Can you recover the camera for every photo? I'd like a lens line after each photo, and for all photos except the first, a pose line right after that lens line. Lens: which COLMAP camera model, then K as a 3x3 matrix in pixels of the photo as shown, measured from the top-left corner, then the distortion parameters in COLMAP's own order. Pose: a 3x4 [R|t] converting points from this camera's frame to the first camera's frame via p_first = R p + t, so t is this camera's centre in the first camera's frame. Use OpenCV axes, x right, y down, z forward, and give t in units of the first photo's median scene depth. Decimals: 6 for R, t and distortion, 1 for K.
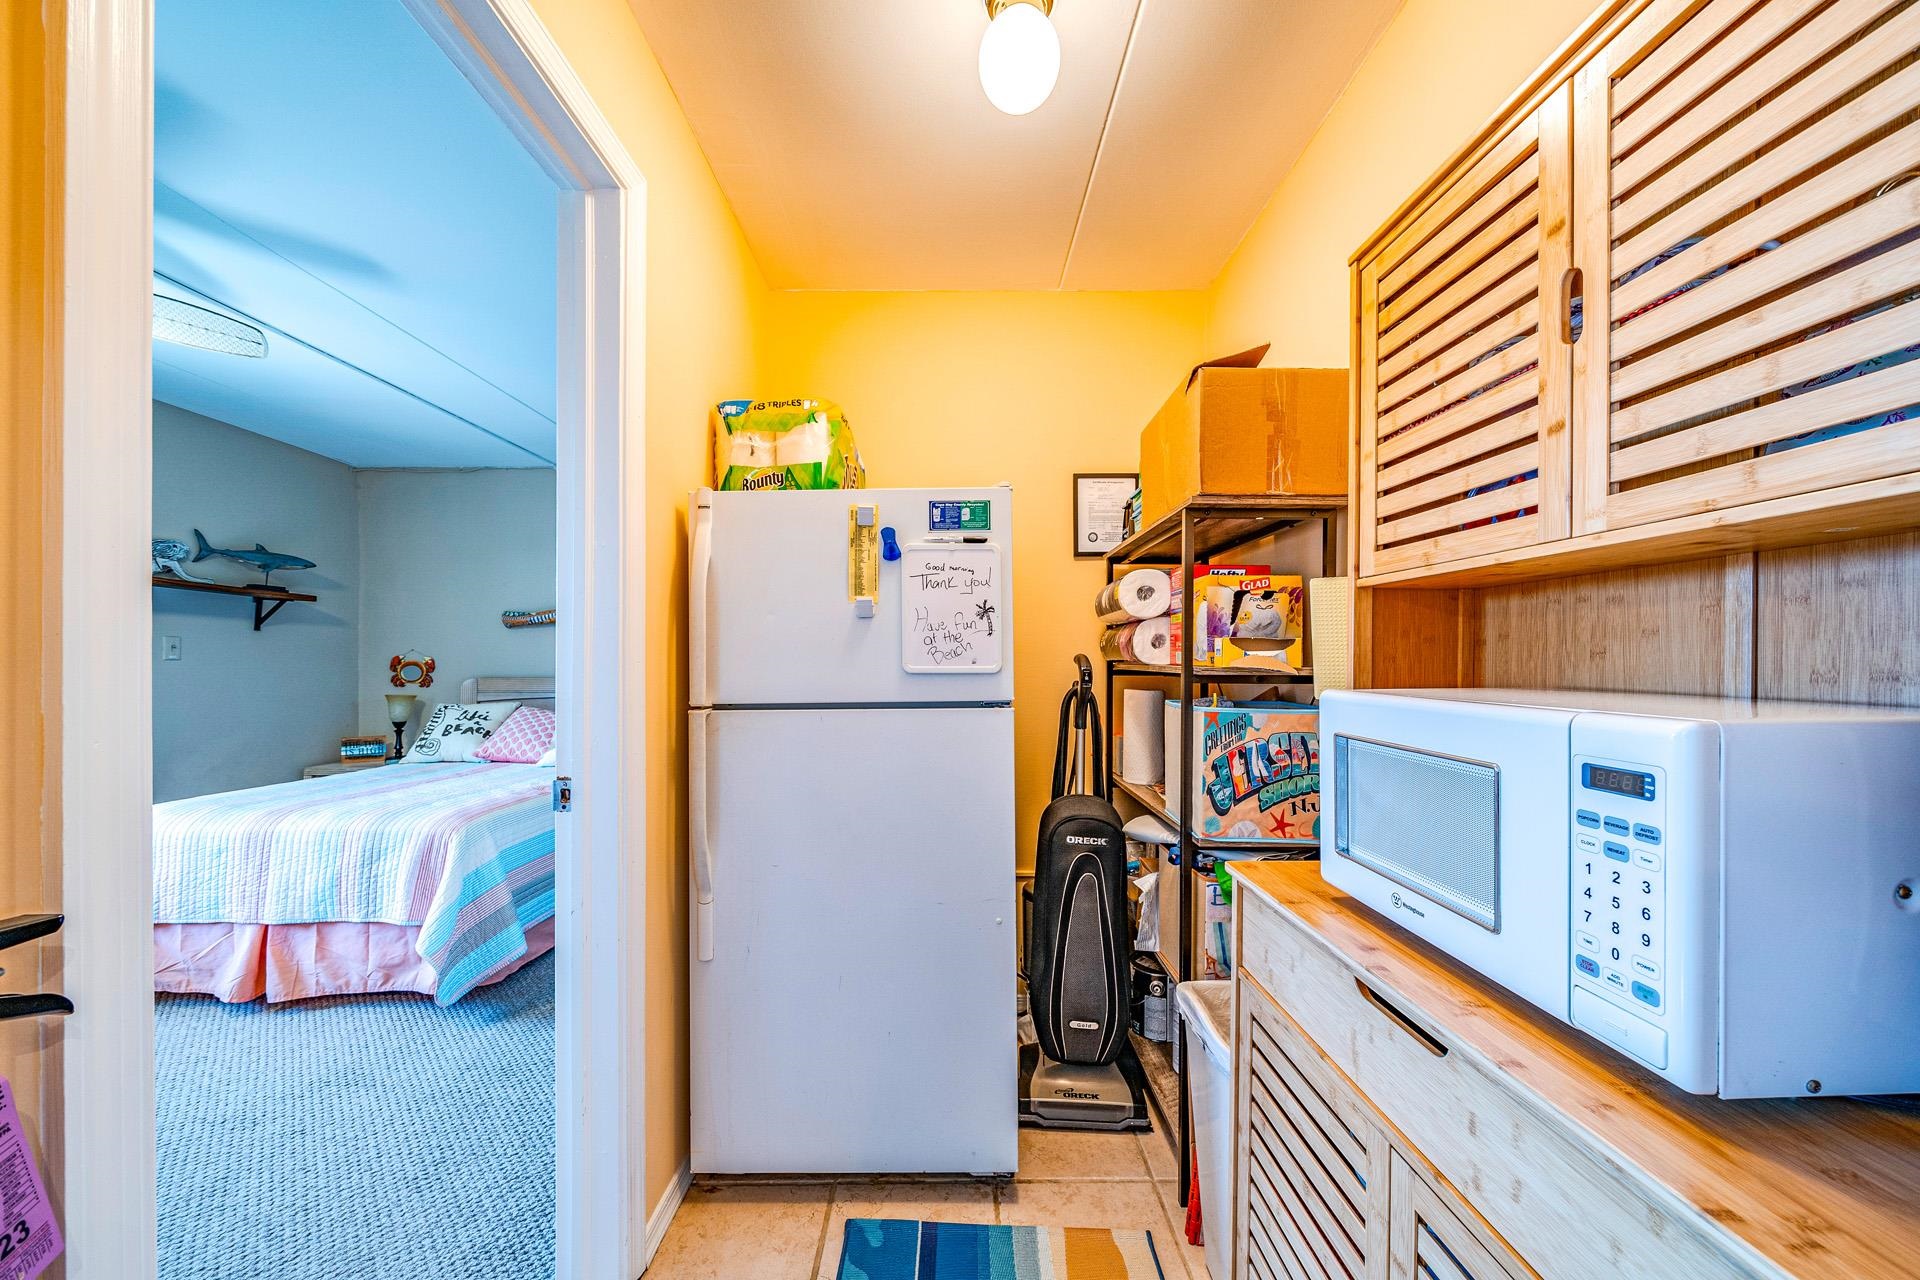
lens RADIAL K [[670.4, 0, 944.2], [0, 670.4, 658.7], [0, 0, 1]] dist [-0.003072, -0.000461]
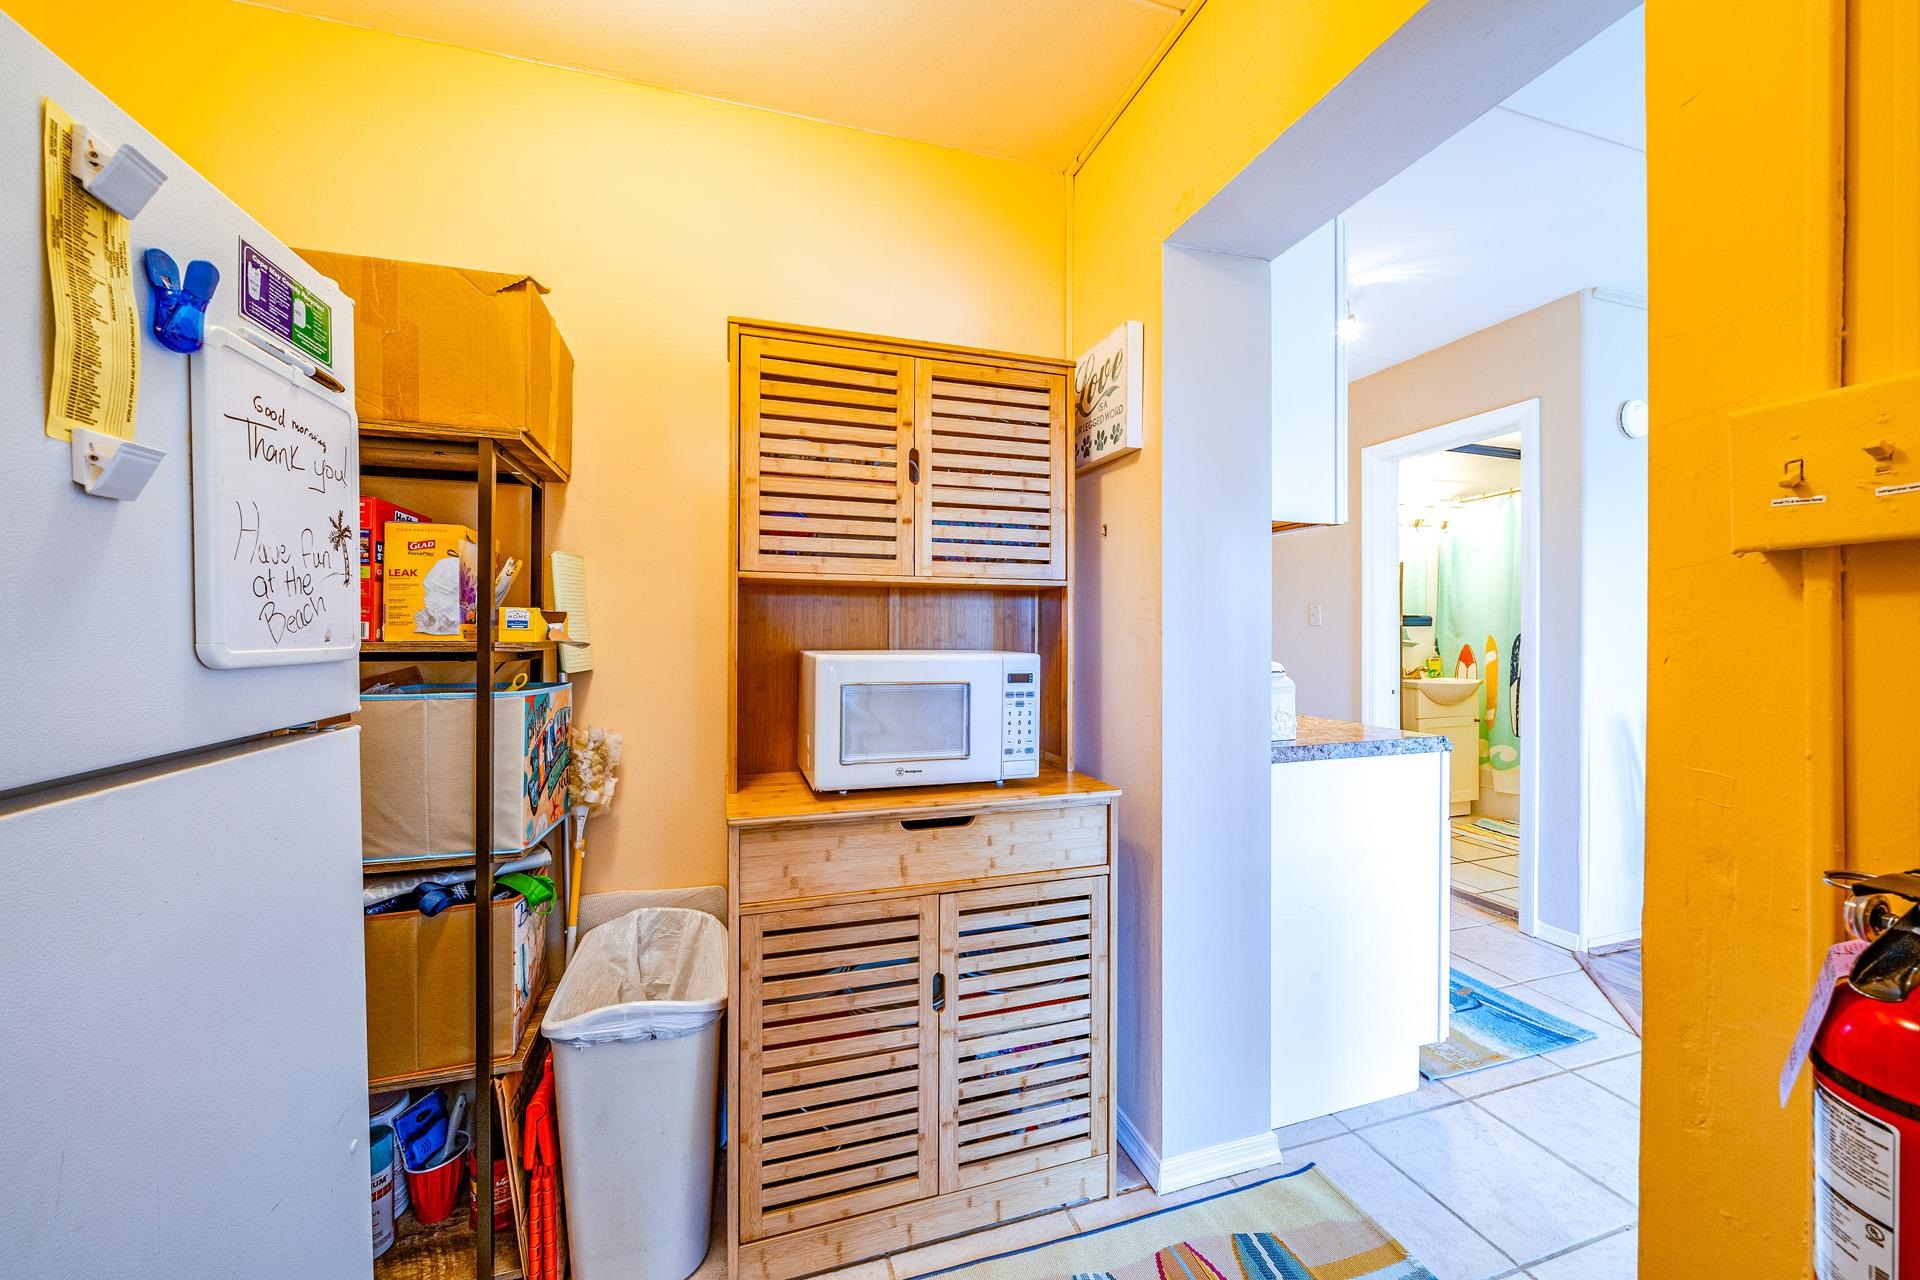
lens RADIAL K [[670.4, 0, 949.3], [0, 670.4, 642.0], [0, 0, 1]] dist [-0.003072, -0.000461]
pose [[-0.283912, -0.009786, 0.958800, -0.878194], [-0.000700, 0.999950, 0.009999, 0.004753], [-0.958850, 0.002167, -0.283905, 1.172905]]
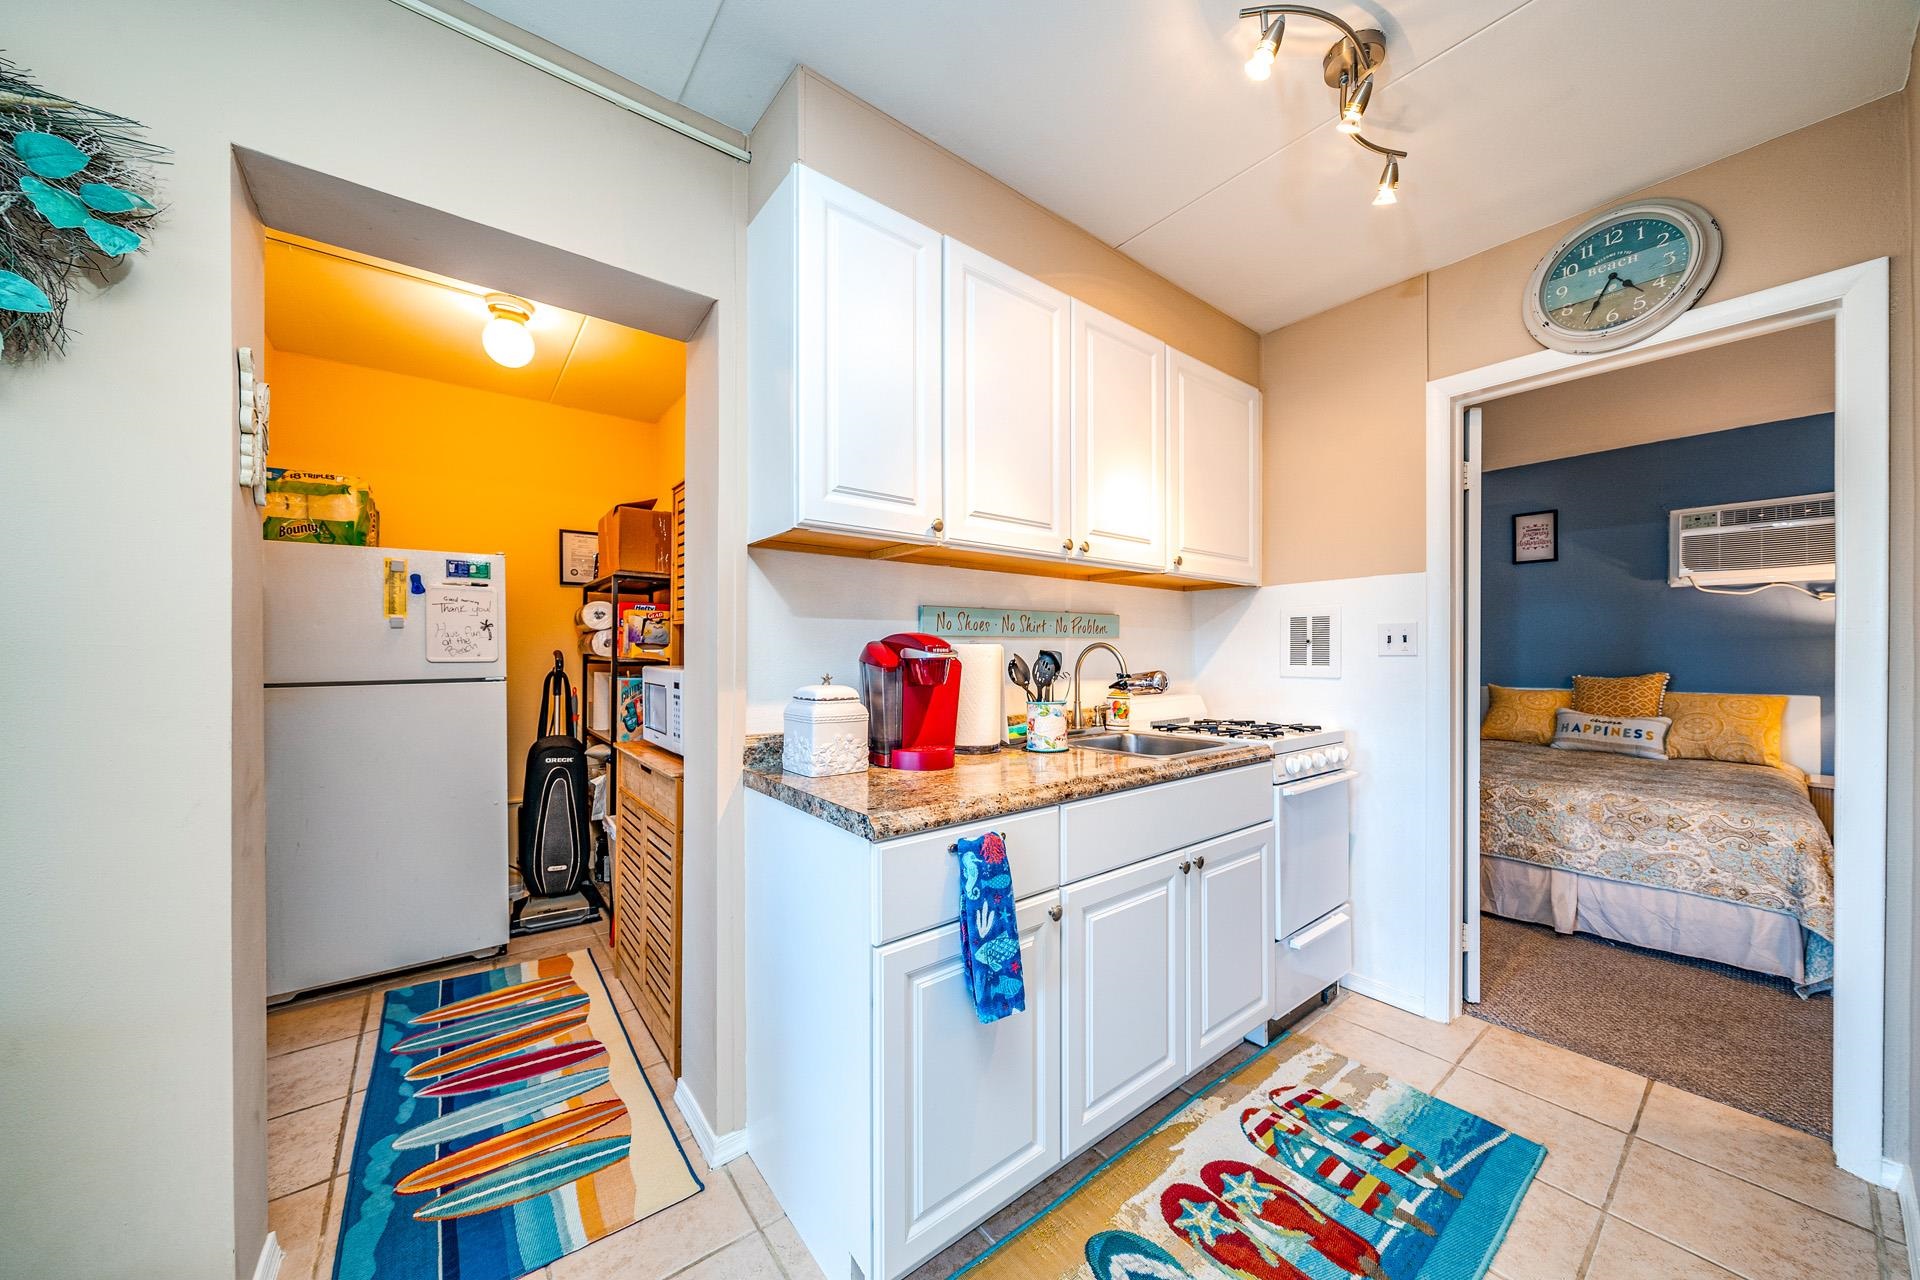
lens RADIAL K [[670.4, 0, 960.9], [0, 670.4, 651.1], [0, 0, 1]] dist [-0.003072, -0.000461]
pose [[0.781938, 0.002560, 0.623352, -0.097442], [-0.004638, 0.999988, 0.001711, -0.023086], [-0.623340, -0.004229, 0.781940, -1.854777]]
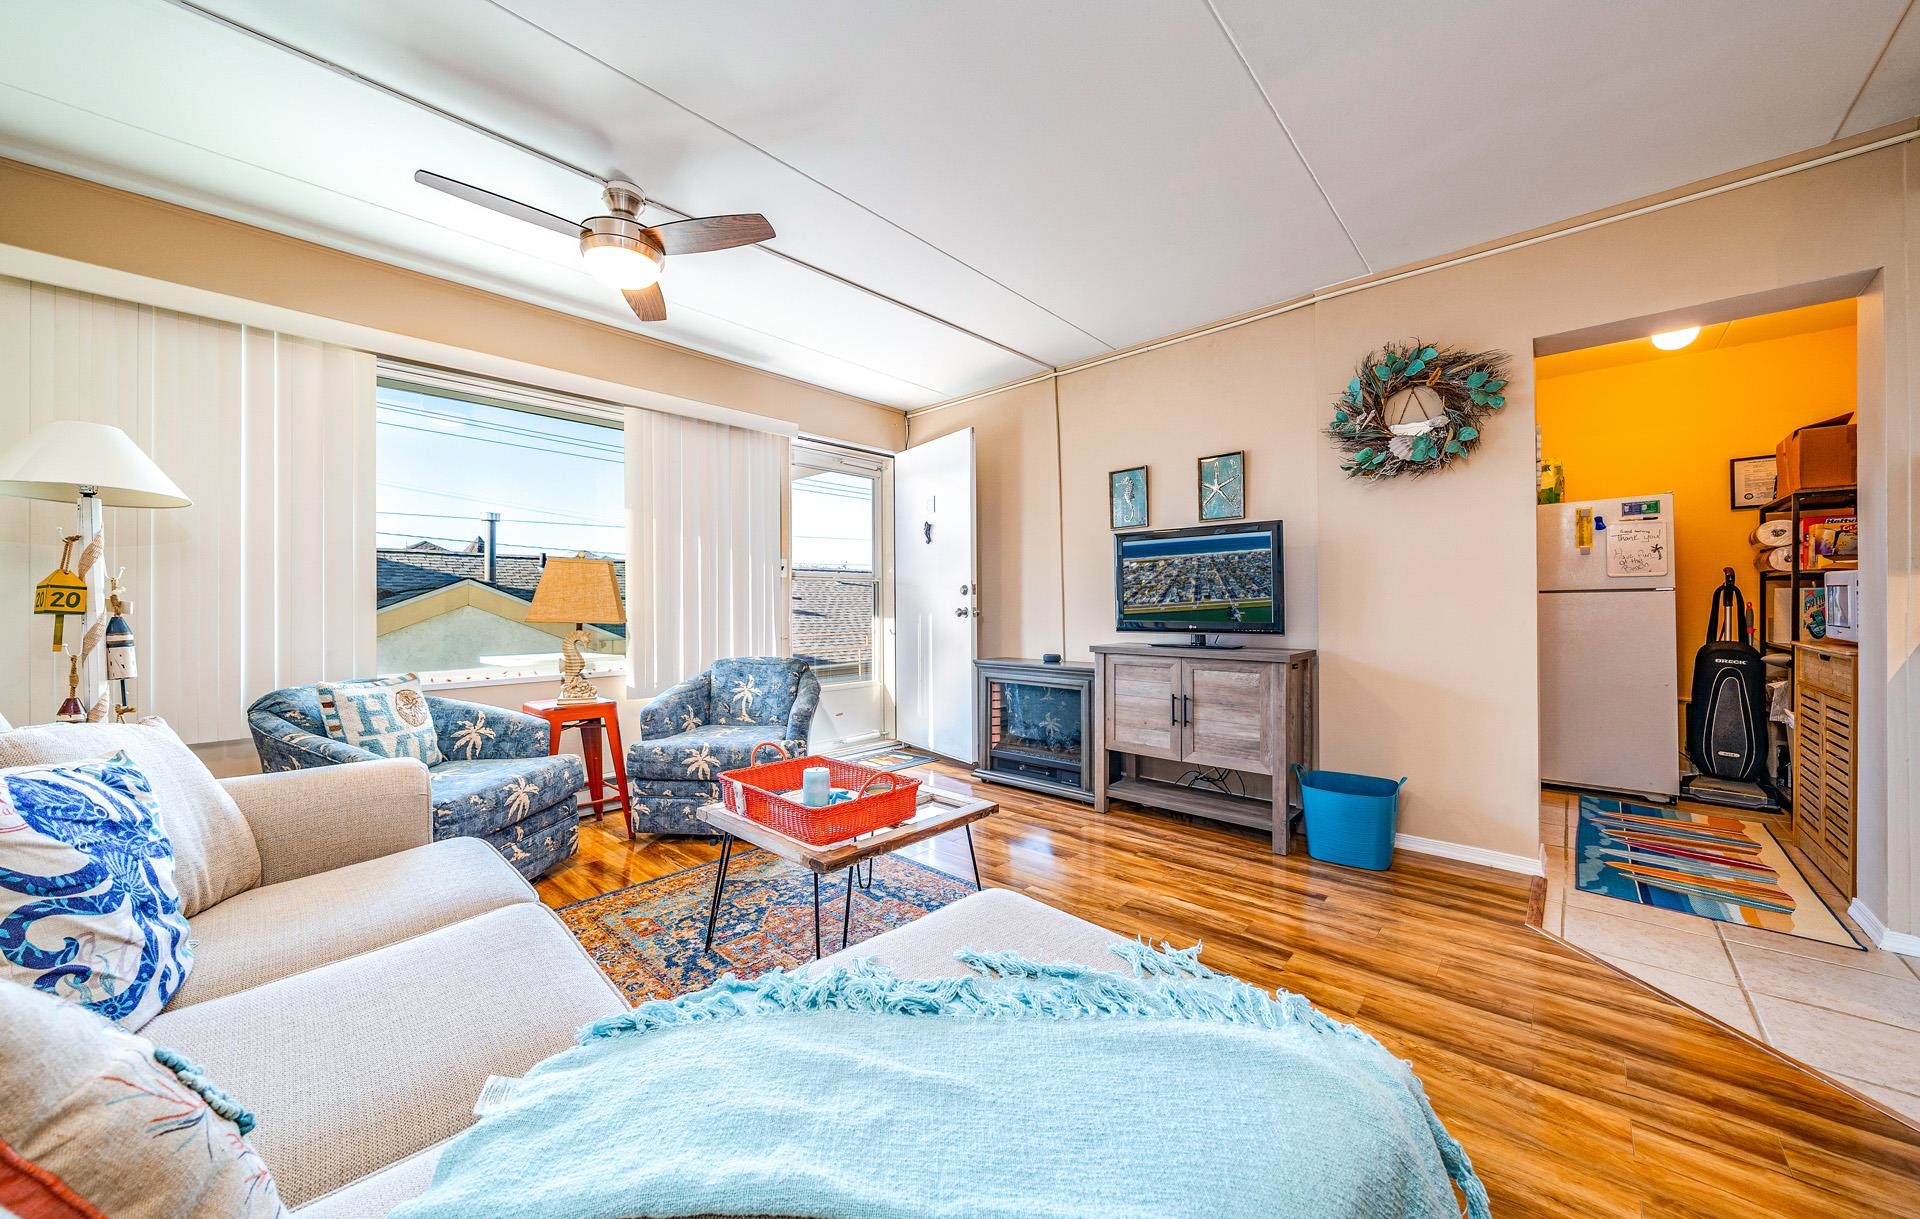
lens RADIAL K [[666.9, 0, 944.2], [0, 666.9, 605.1], [0, 0, 1]] dist [-0.011201, 0.000882]
pose [[0.731190, -0.005159, -0.682155, -0.303073], [0.009571, 0.999951, 0.002696, 0.150194], [0.682107, -0.008500, 0.731203, -3.791965]]
